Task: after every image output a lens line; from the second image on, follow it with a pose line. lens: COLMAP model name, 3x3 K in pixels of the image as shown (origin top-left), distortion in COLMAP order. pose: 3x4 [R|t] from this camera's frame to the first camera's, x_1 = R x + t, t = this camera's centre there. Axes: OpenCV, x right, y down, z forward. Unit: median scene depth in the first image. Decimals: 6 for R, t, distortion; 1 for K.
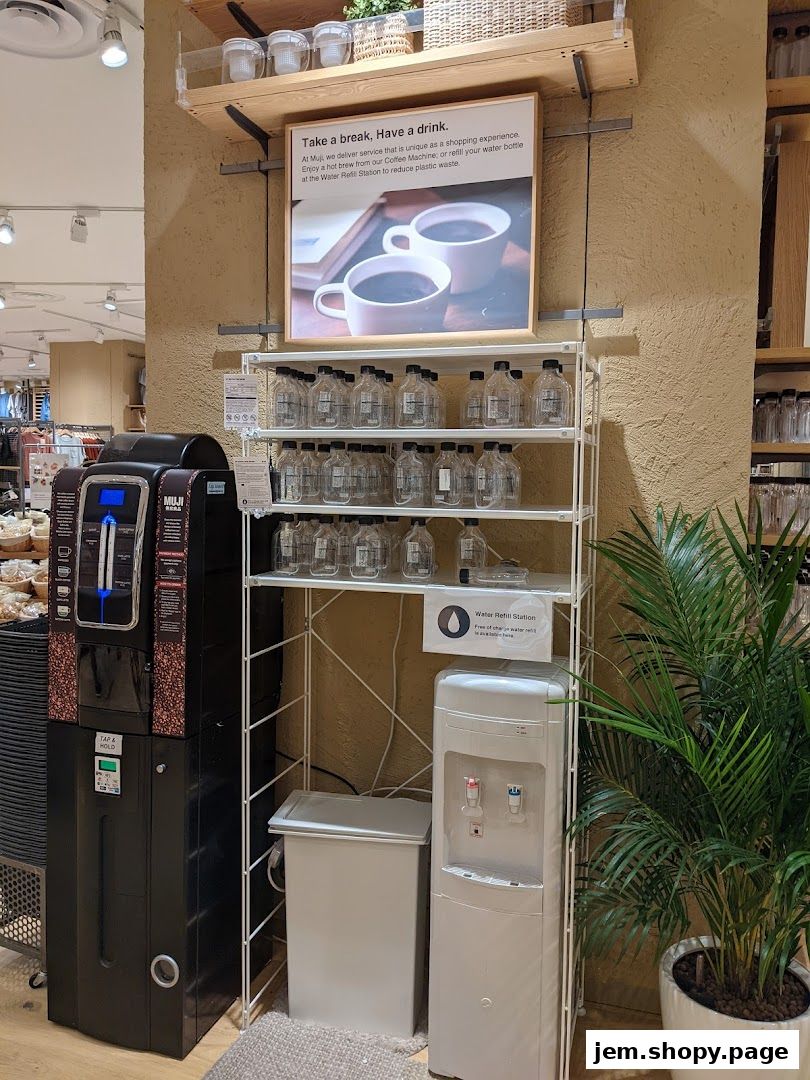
lens RADIAL K [[824.6, 0, 405.0], [0, 824.6, 540.0], [0, 0, 1]] dist [0.147308, -0.477314]
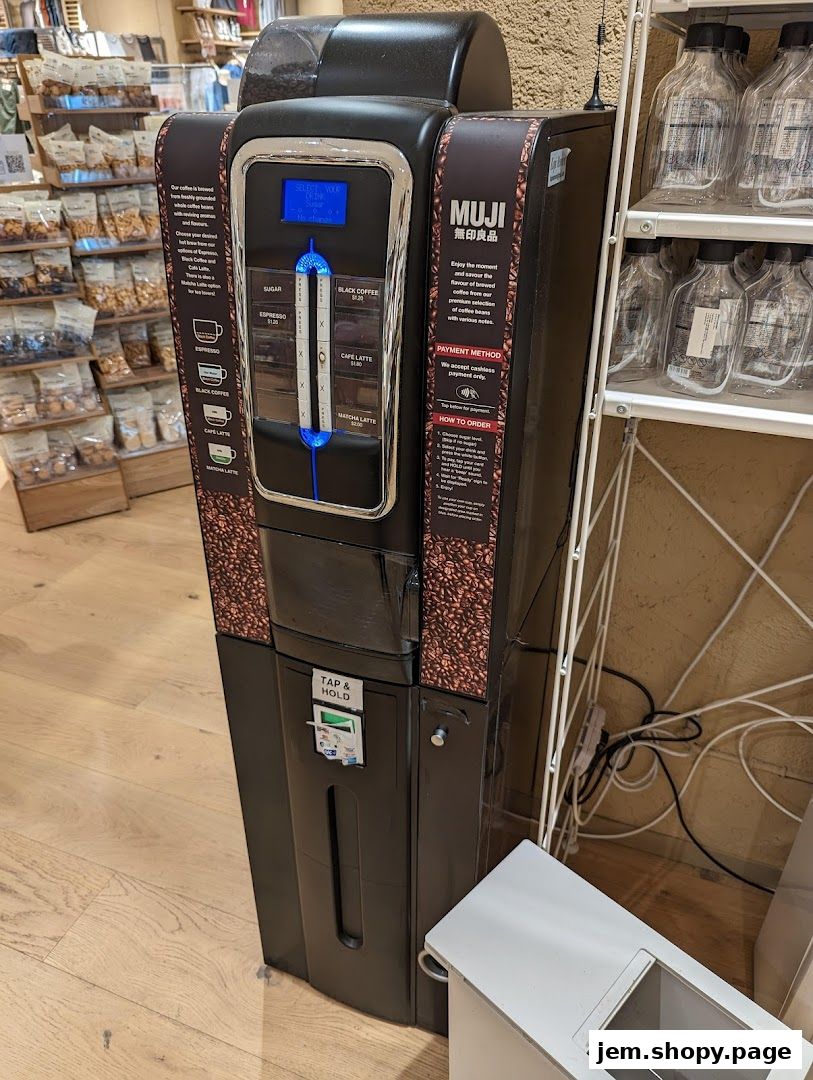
lens RADIAL K [[711.5, 0, 406.5], [0, 711.5, 540.0], [0, 0, 1]] dist [-0.000457, -0.000101]
pose [[0.999371, 0.007098, -0.034734, -0.296194], [0.009464, 0.890786, 0.454325, -0.061785], [0.034165, -0.454368, 0.890159, 0.629008]]
